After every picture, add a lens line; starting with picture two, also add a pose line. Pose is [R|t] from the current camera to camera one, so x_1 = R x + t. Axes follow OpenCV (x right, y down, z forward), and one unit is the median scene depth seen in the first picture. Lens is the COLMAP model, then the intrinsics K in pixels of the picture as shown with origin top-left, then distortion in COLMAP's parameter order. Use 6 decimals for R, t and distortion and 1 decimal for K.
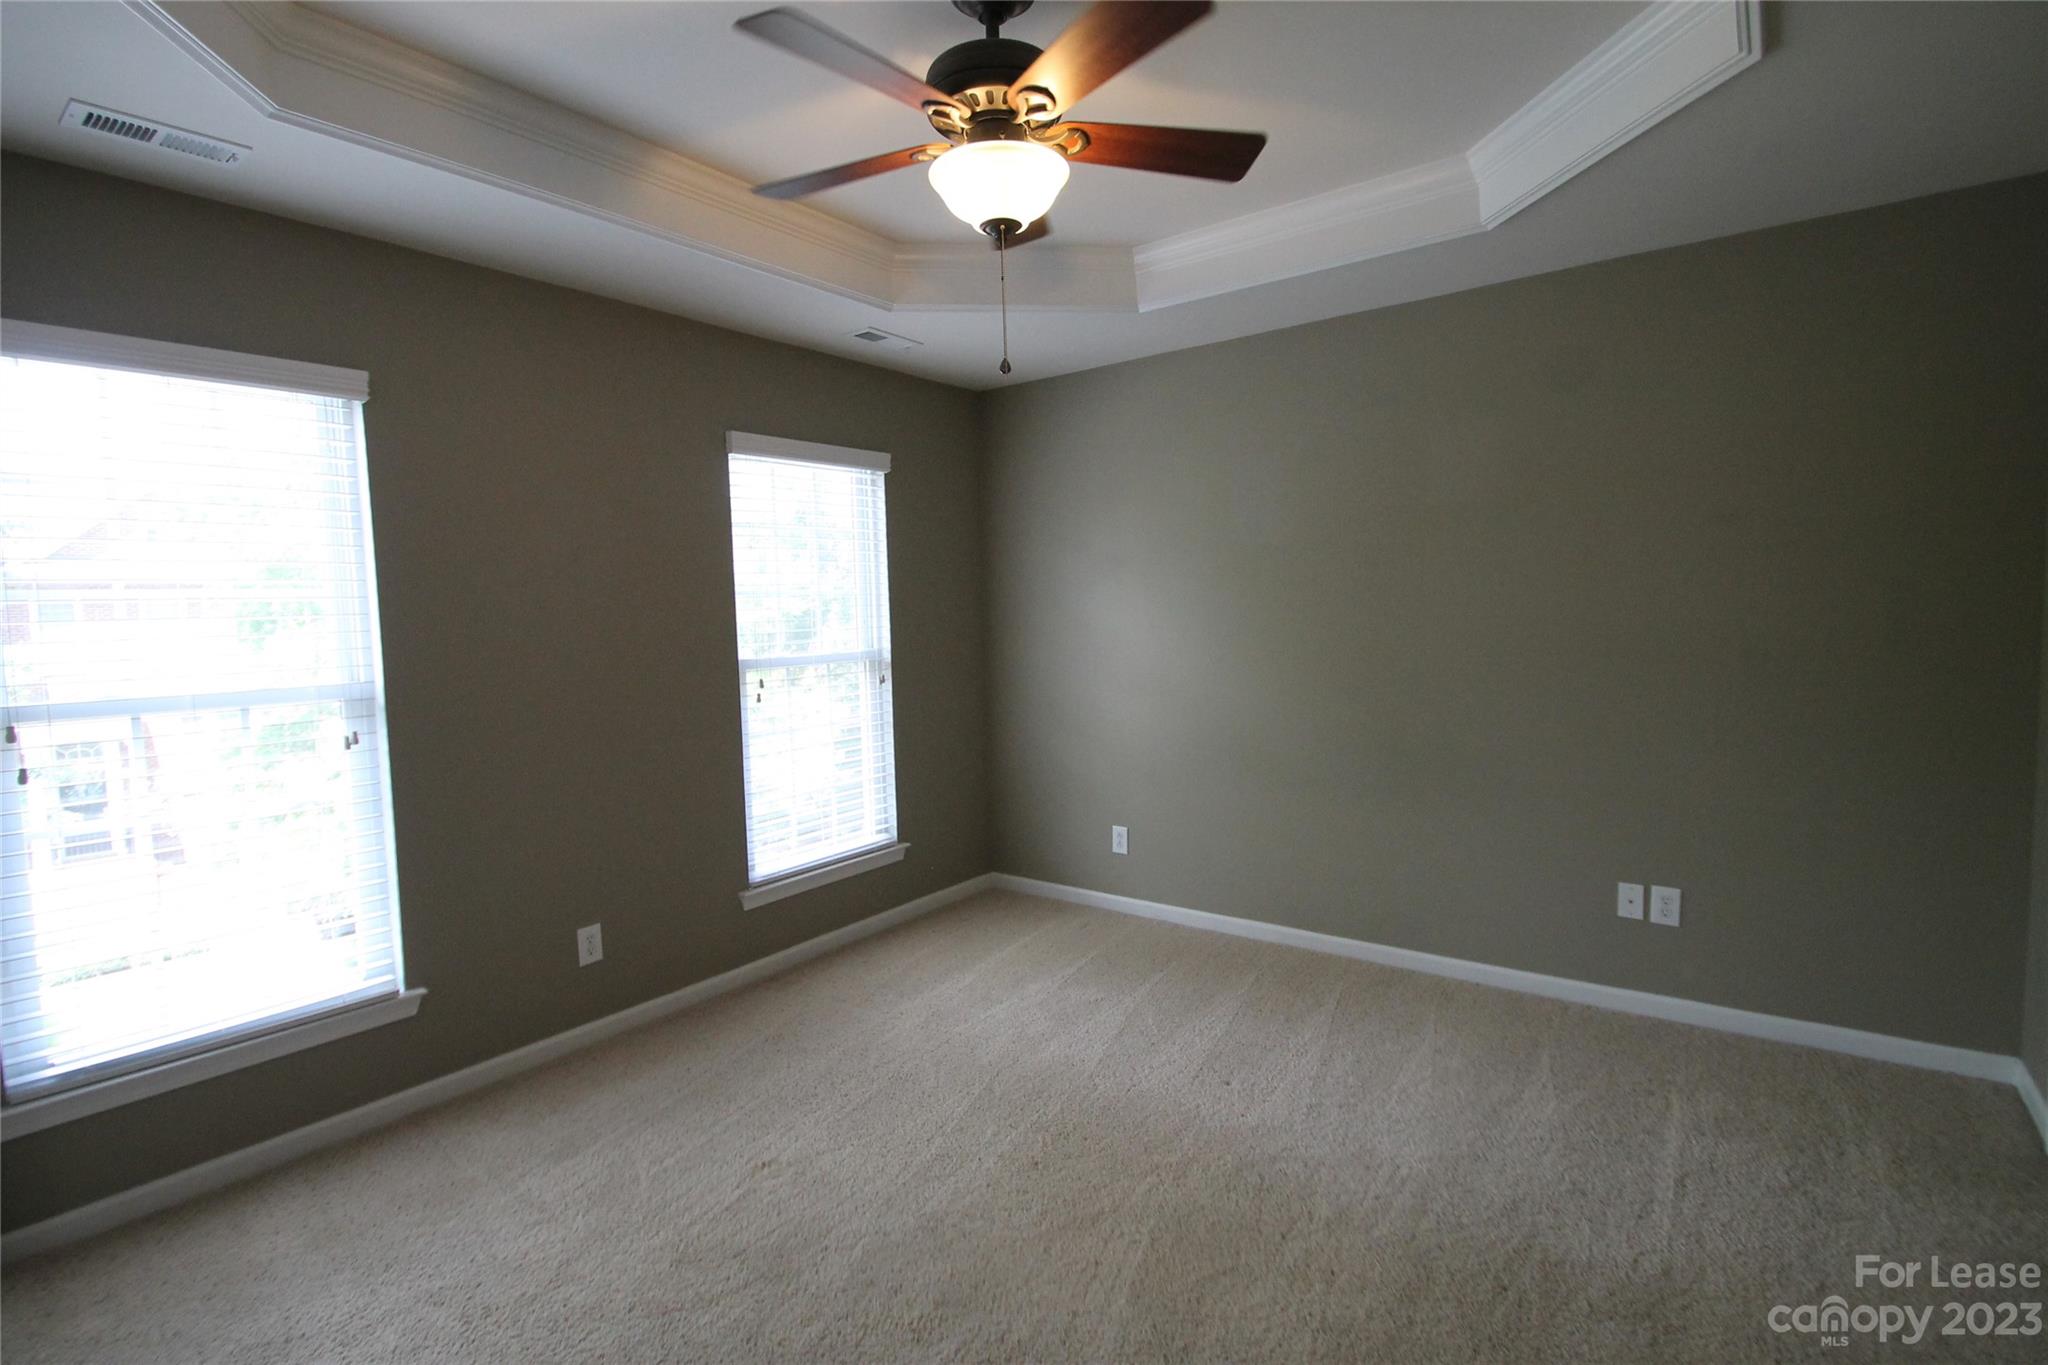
lens RADIAL K [[967.2, 0, 1022.5], [0, 967.2, 672.2], [0, 0, 1]] dist [0.011662, -0.015143]
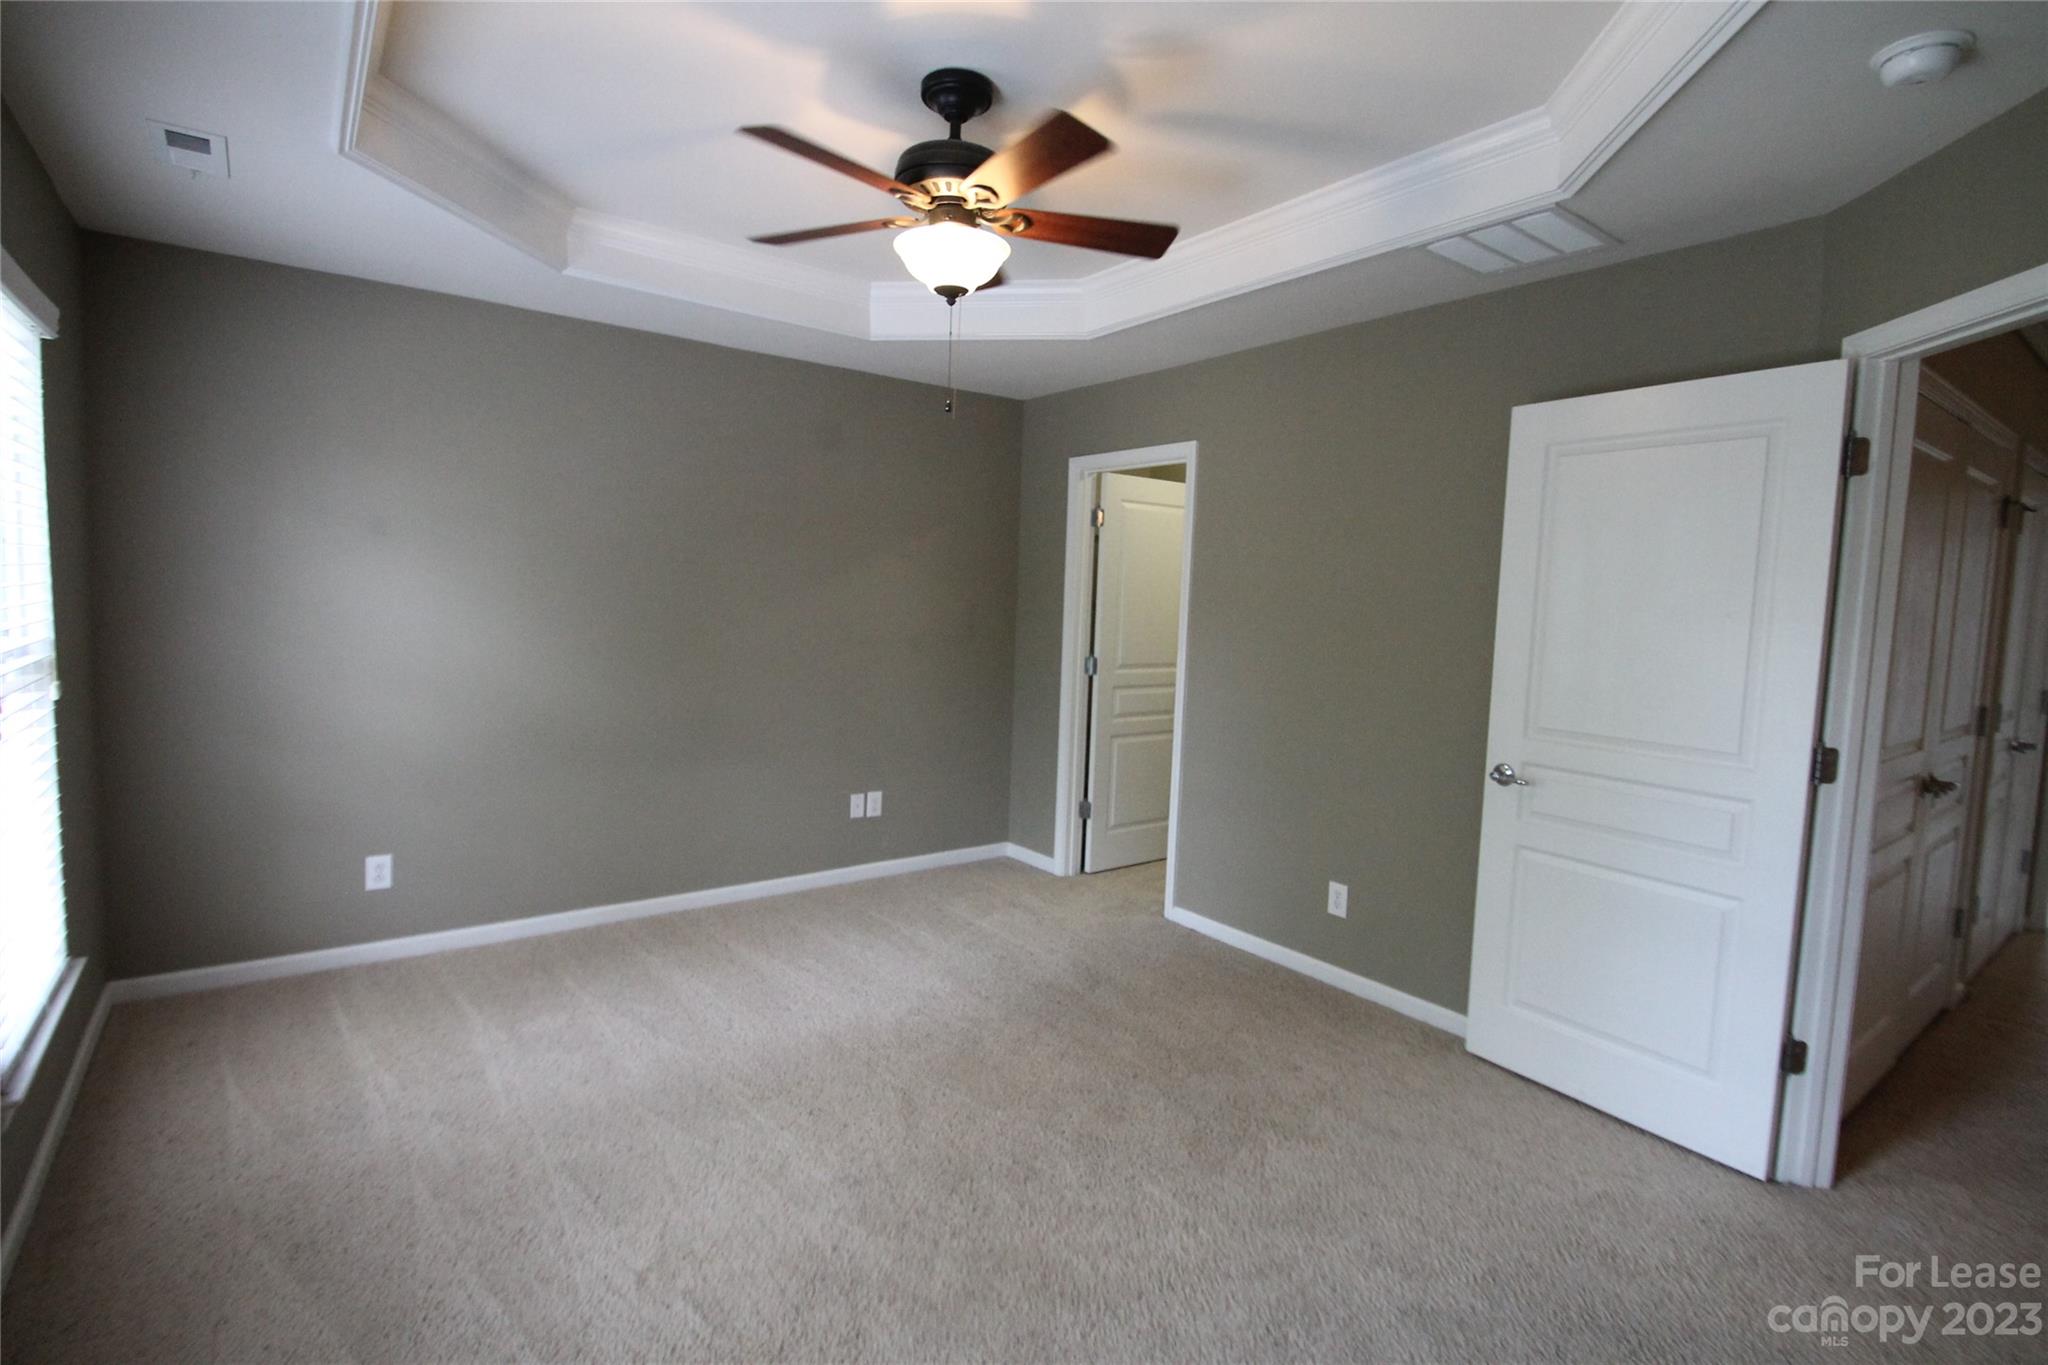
lens RADIAL K [[967.2, 0, 1013.2], [0, 967.2, 679.5], [0, 0, 1]] dist [0.011662, -0.015143]
pose [[0.268847, -0.049346, 0.961918, -0.729553], [0.018248, 0.998768, 0.046136, -0.021815], [-0.963010, 0.005150, 0.269417, 0.370661]]
